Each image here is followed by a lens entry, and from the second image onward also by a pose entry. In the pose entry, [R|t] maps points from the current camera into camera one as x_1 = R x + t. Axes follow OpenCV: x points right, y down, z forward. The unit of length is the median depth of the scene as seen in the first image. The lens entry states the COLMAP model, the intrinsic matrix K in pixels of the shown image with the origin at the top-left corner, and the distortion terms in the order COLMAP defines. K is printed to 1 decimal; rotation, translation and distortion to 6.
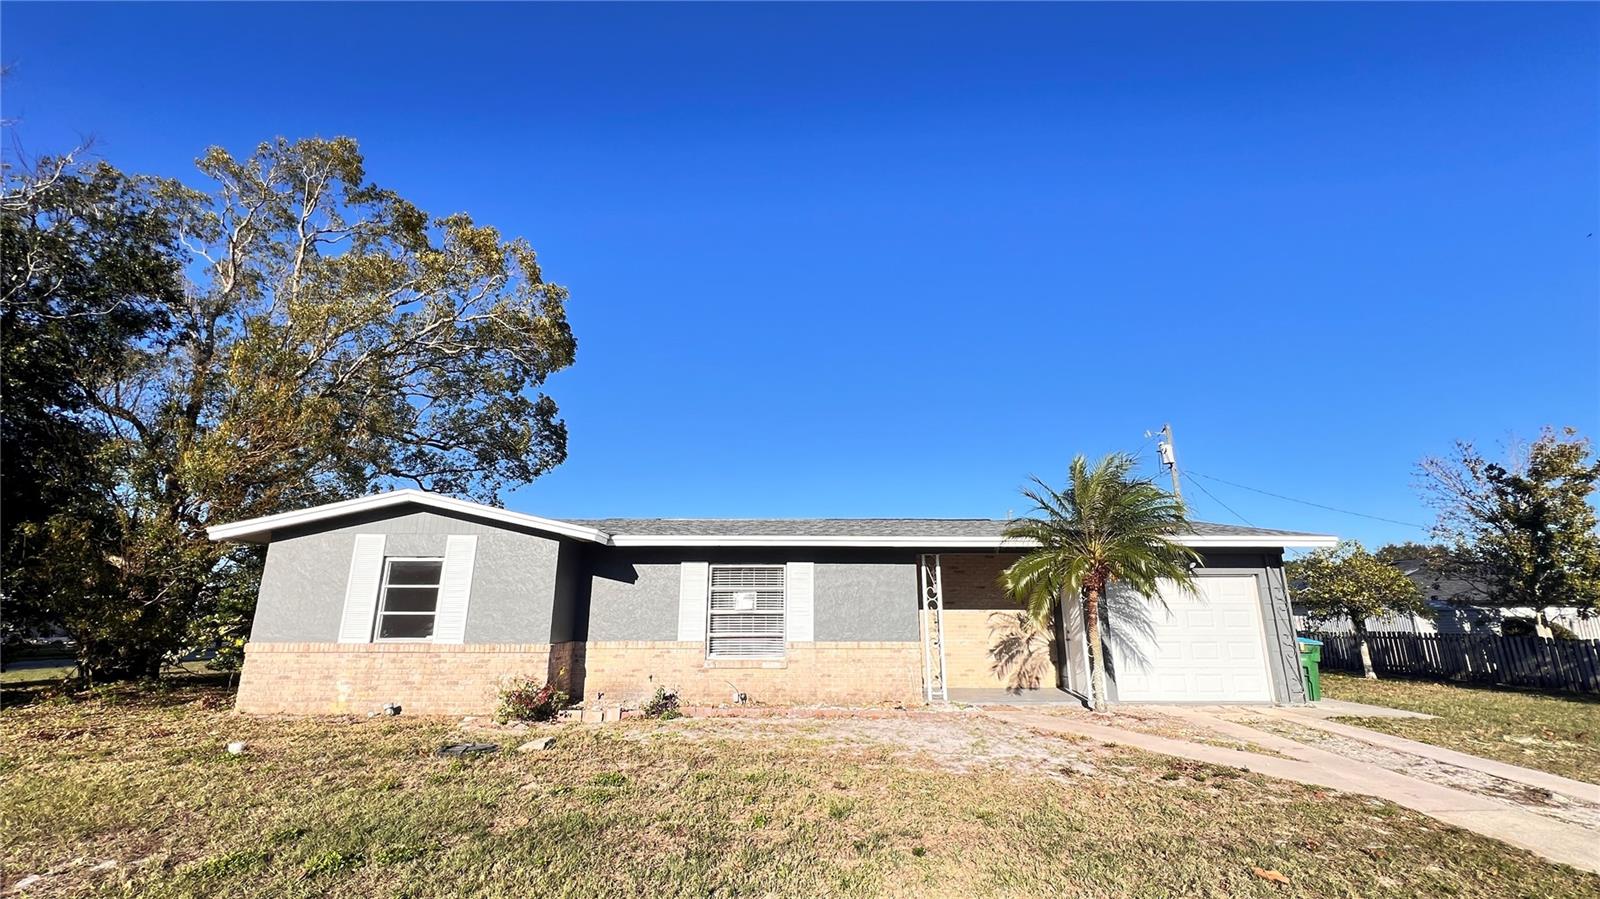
lens RADIAL K [[642.1, 0, 795.9], [0, 642.1, 440.0], [0, 0, 1]] dist [-0.001726, 0.000216]
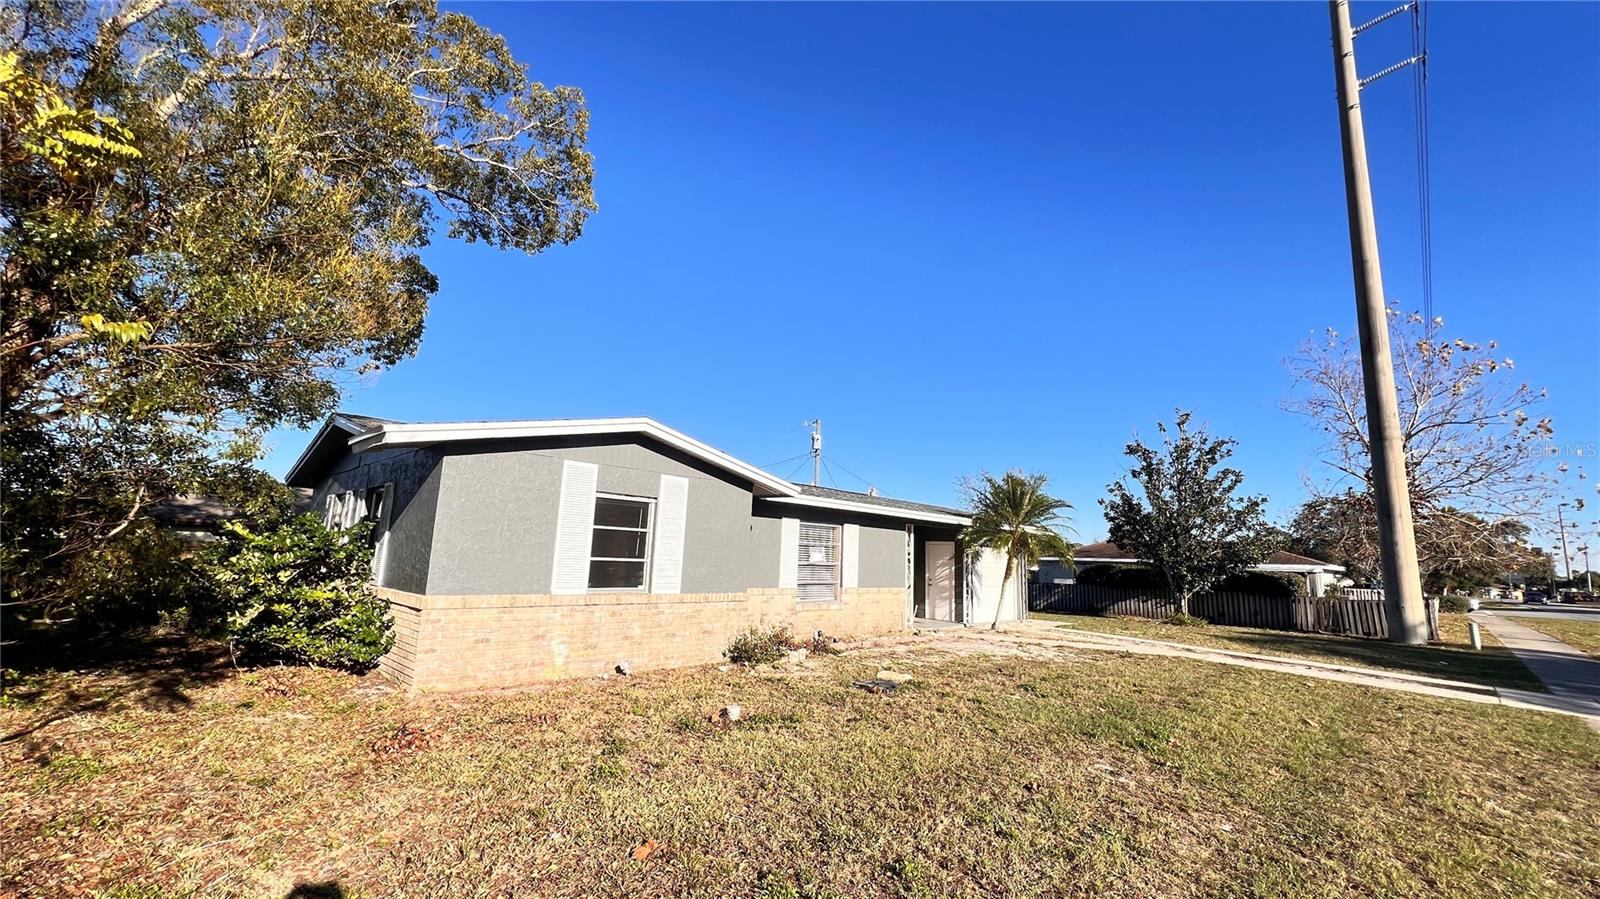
lens RADIAL K [[642.1, 0, 795.3], [0, 642.1, 454.6], [0, 0, 1]] dist [-0.001726, 0.000216]
pose [[0.700258, 0.140152, 0.699998, -0.971268], [-0.223476, 0.974293, 0.028489, 0.052724], [-0.678010, -0.176382, 0.713577, 0.235601]]
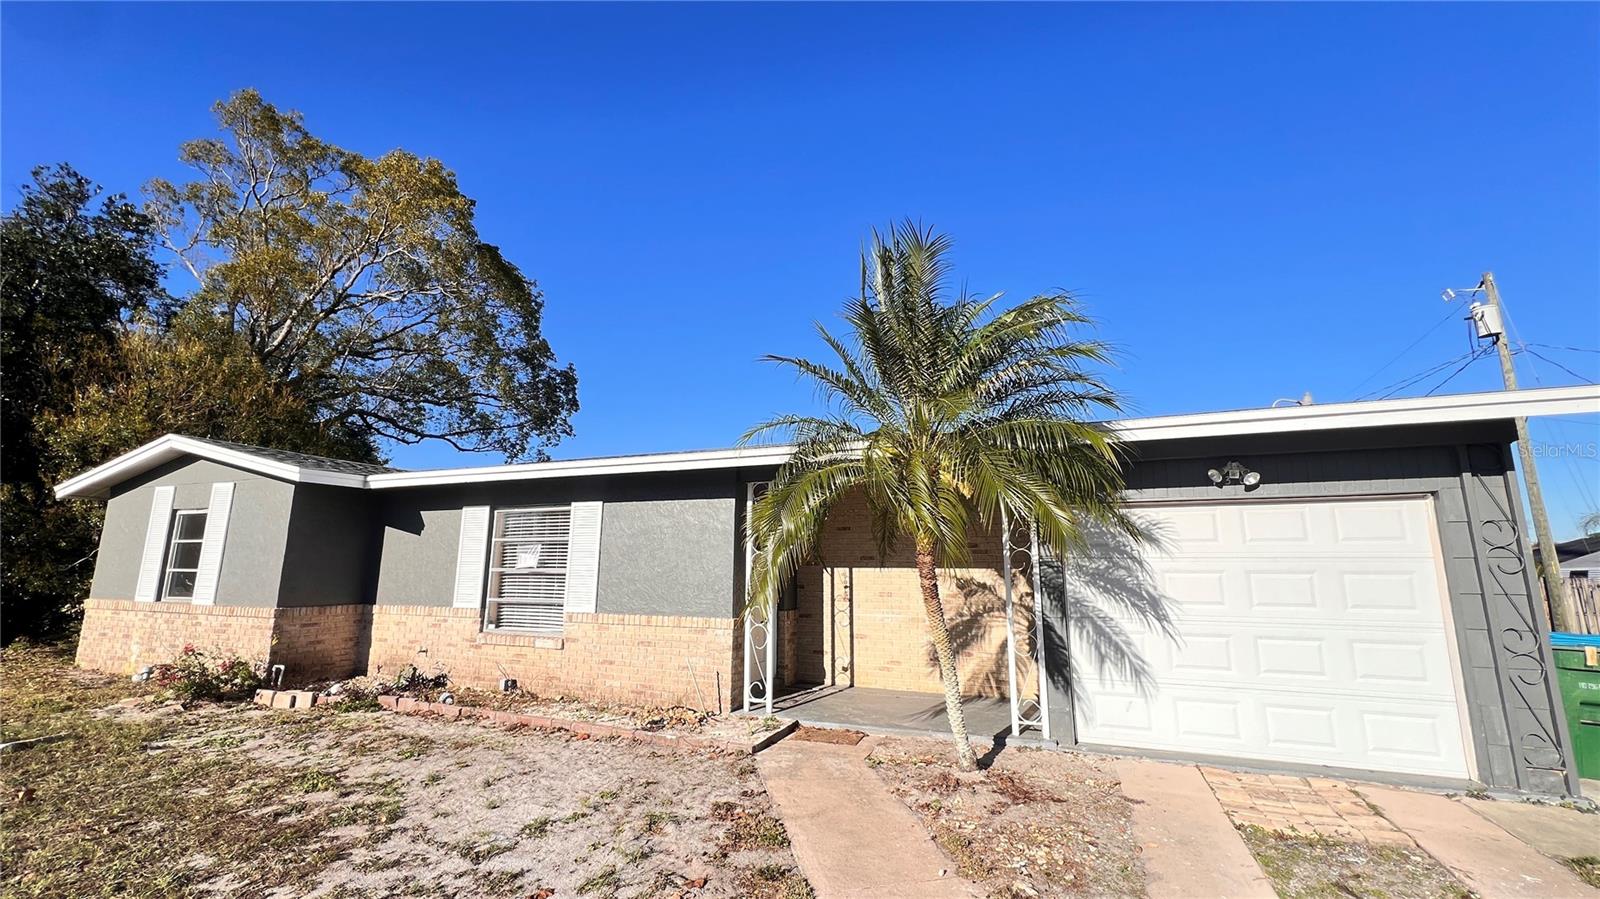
lens RADIAL K [[642.1, 0, 800.1], [0, 642.1, 447.6], [0, 0, 1]] dist [-0.001726, 0.000216]
pose [[0.924199, -0.066606, -0.376058, 0.507063], [0.095525, 0.993691, 0.058763, 0.116899], [0.369772, -0.090231, 0.924731, 0.457953]]
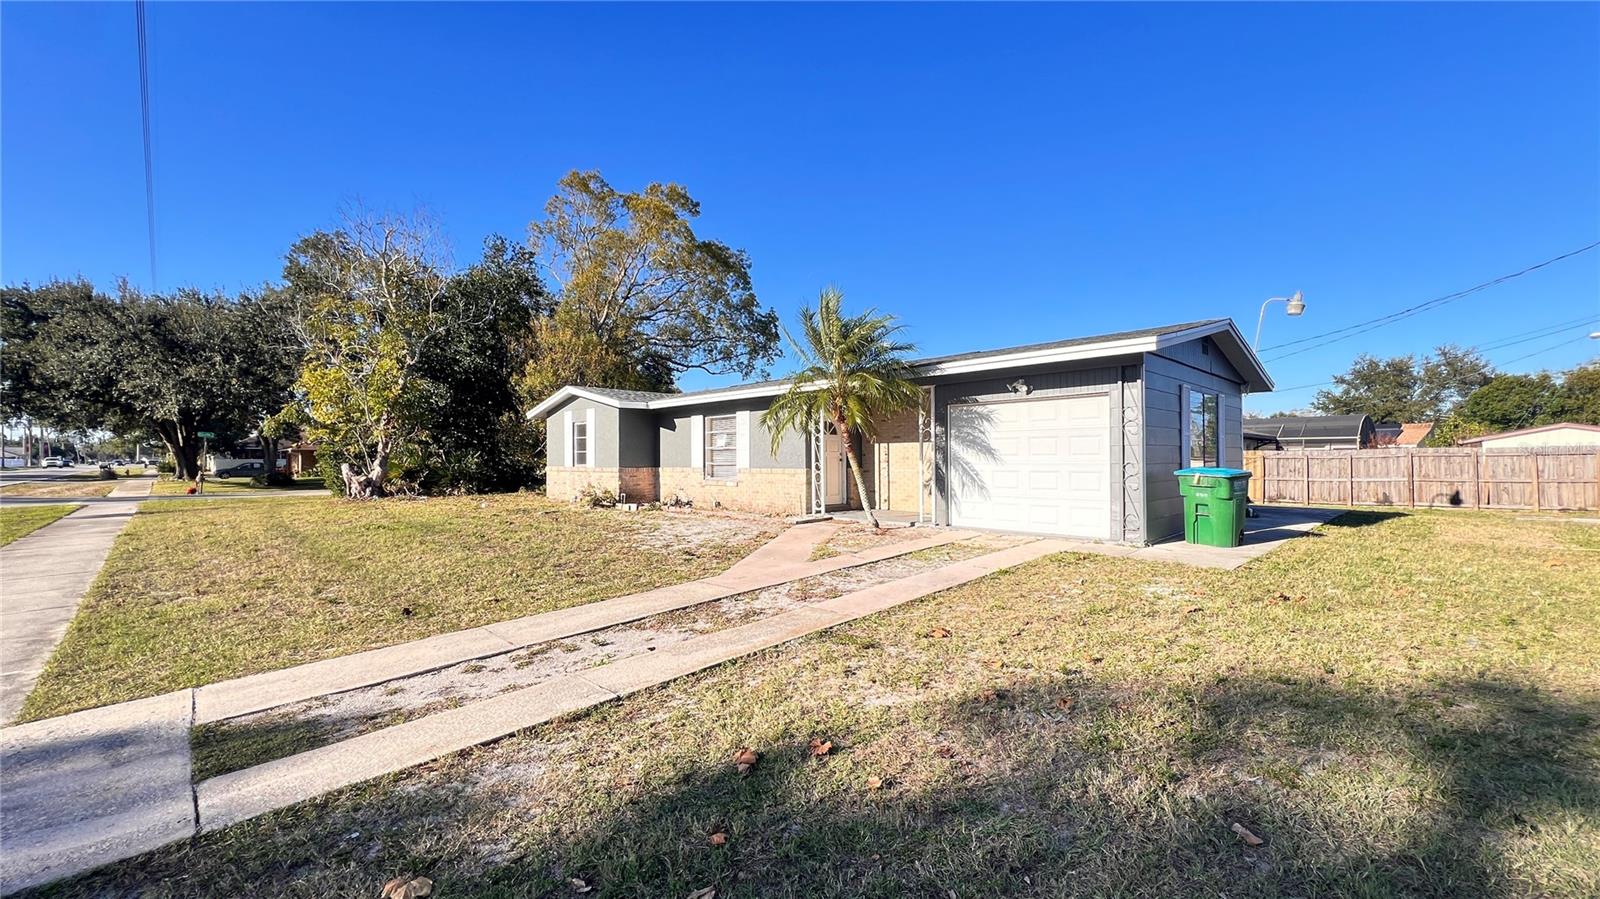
lens RADIAL K [[642.1, 0, 796.2], [0, 642.1, 449.6], [0, 0, 1]] dist [-0.001726, 0.000216]
pose [[0.689342, -0.015521, -0.724270, 1.082392], [0.196043, 0.966463, 0.165878, 0.070742], [0.697406, -0.256335, 0.669267, 0.171569]]
